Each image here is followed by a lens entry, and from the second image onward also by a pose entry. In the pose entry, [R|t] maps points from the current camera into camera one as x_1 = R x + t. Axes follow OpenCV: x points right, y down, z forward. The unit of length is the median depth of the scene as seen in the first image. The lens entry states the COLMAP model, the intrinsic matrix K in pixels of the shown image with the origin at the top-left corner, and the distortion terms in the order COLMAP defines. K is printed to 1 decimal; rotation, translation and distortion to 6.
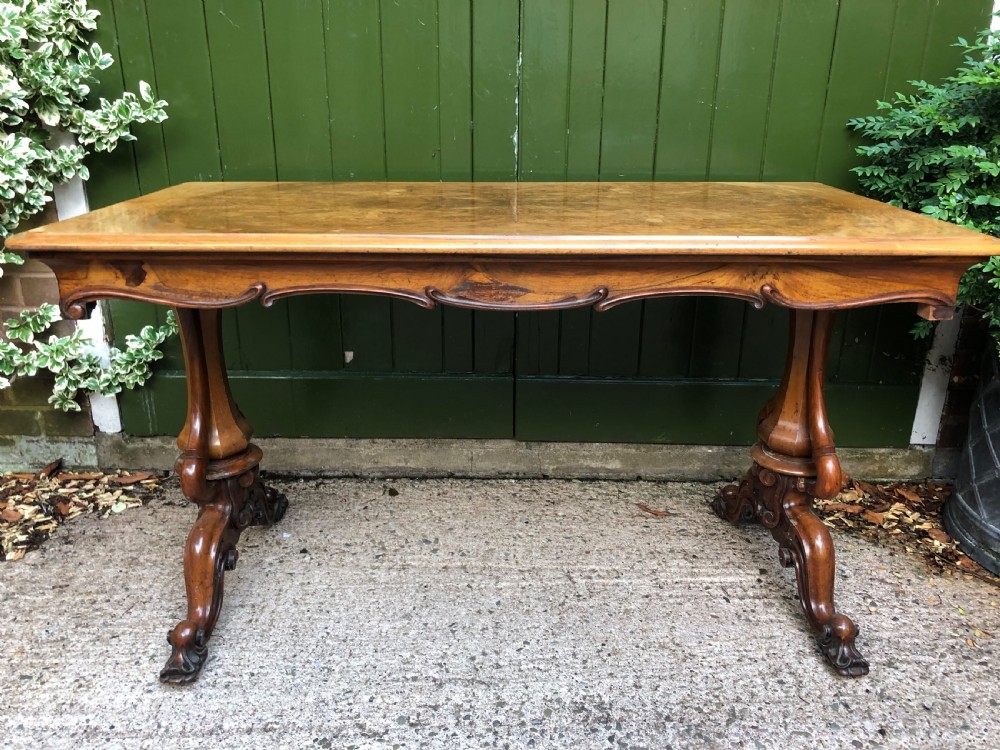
lens RADIAL K [[832.1, 0, 497.8], [0, 832.1, 378.0], [0, 0, 1]] dist [0.003137, 0.019406]
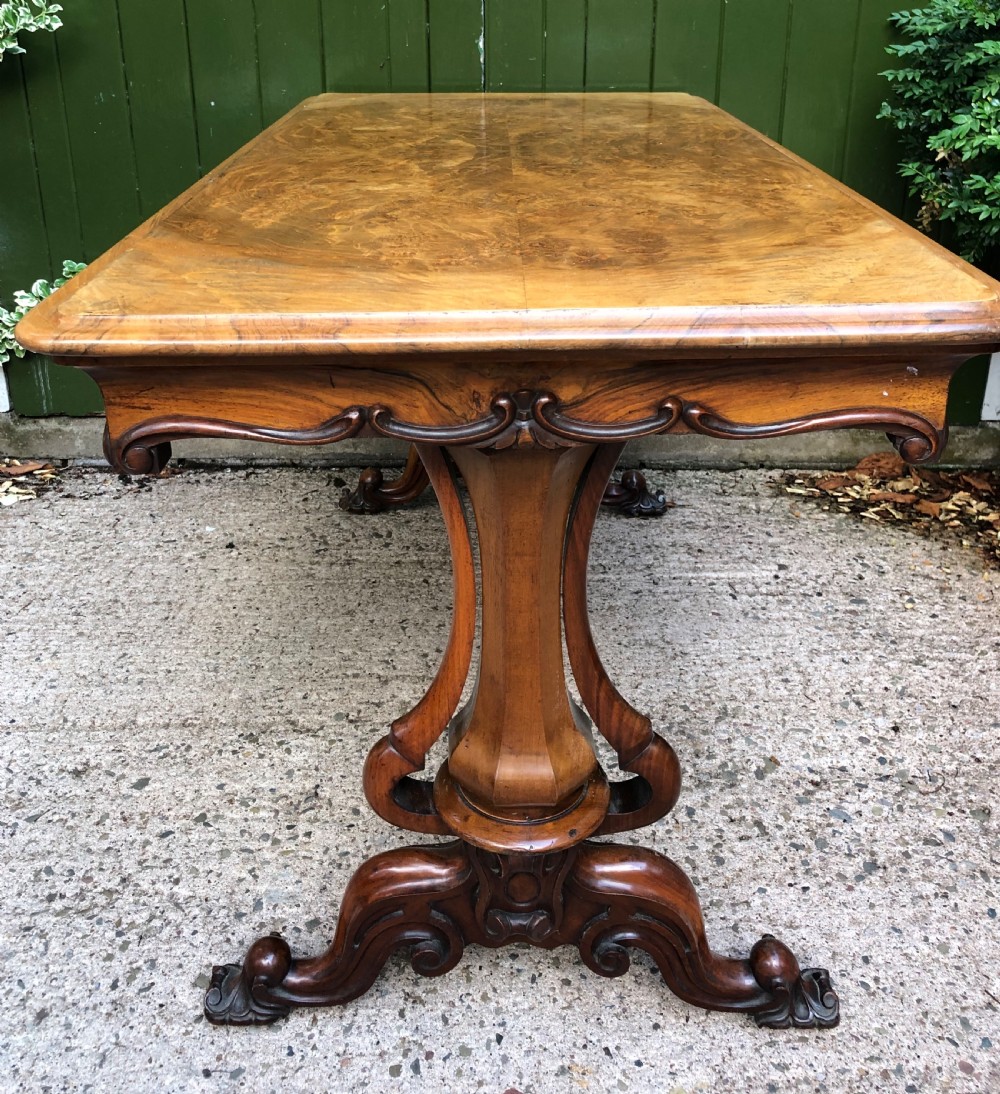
lens RADIAL K [[1155.5, 0, 472.1], [0, 1155.5, 409.4], [0, 0, 1]] dist [0.011239, 0.000000]
pose [[0.999460, -0.005985, -0.032302, 0.049841], [0.006581, 0.999810, 0.018360, 0.053843], [0.032186, -0.018562, 0.999310, -0.153517]]
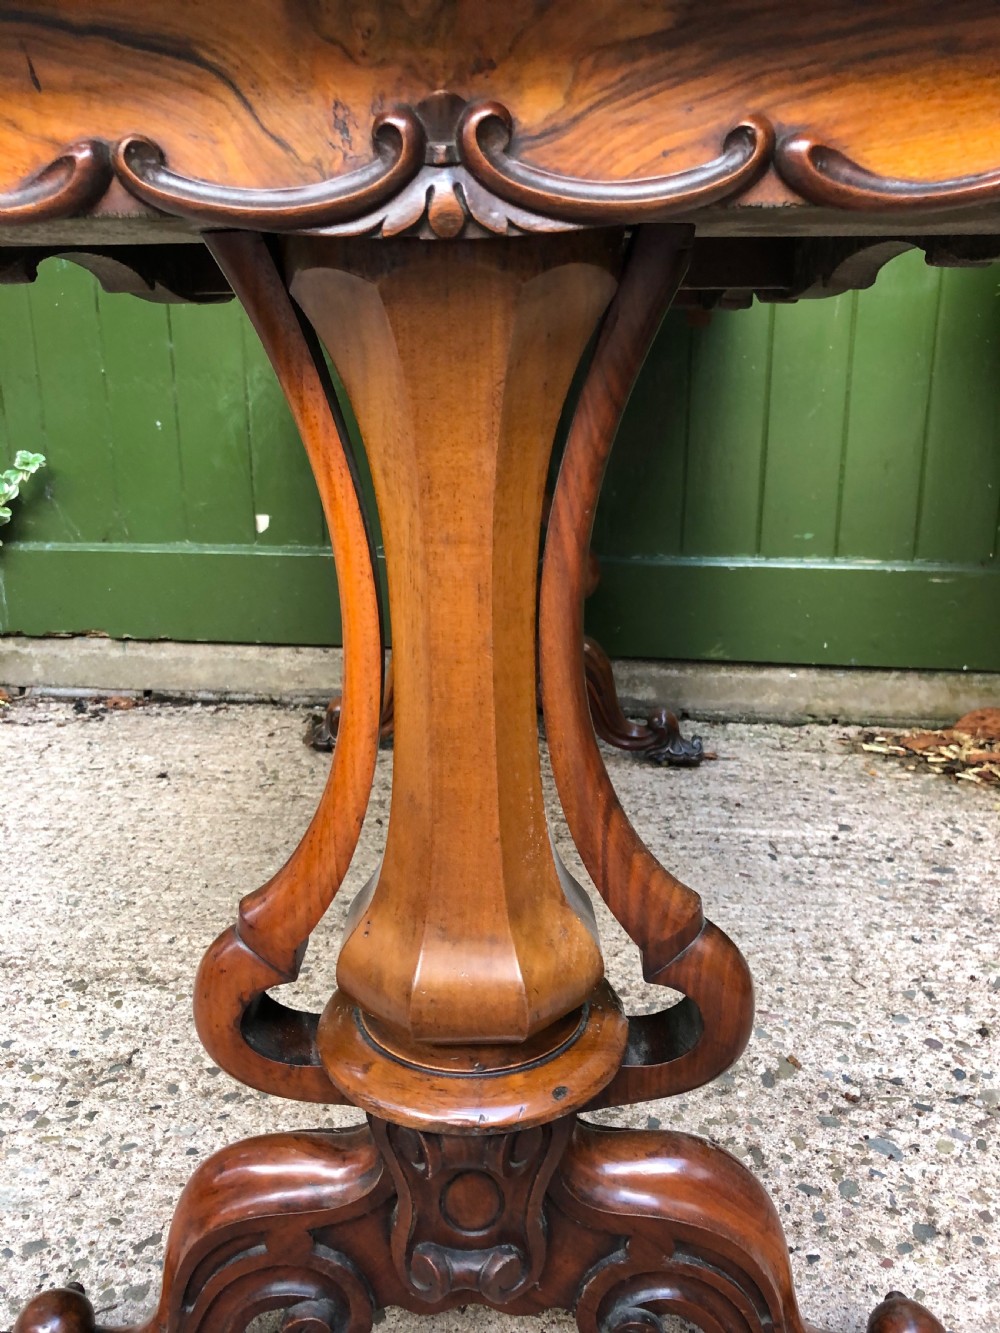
lens RADIAL K [[1109.1, 0, 494.2], [0, 1109.1, 678.9], [0, 0, 1]] dist [0.003137, 0.019406]
pose [[0.990136, 0.025101, -0.137840, 0.171059], [-0.033569, 0.997666, -0.059455, 0.180876], [0.136026, 0.063496, 0.988668, 0.129128]]
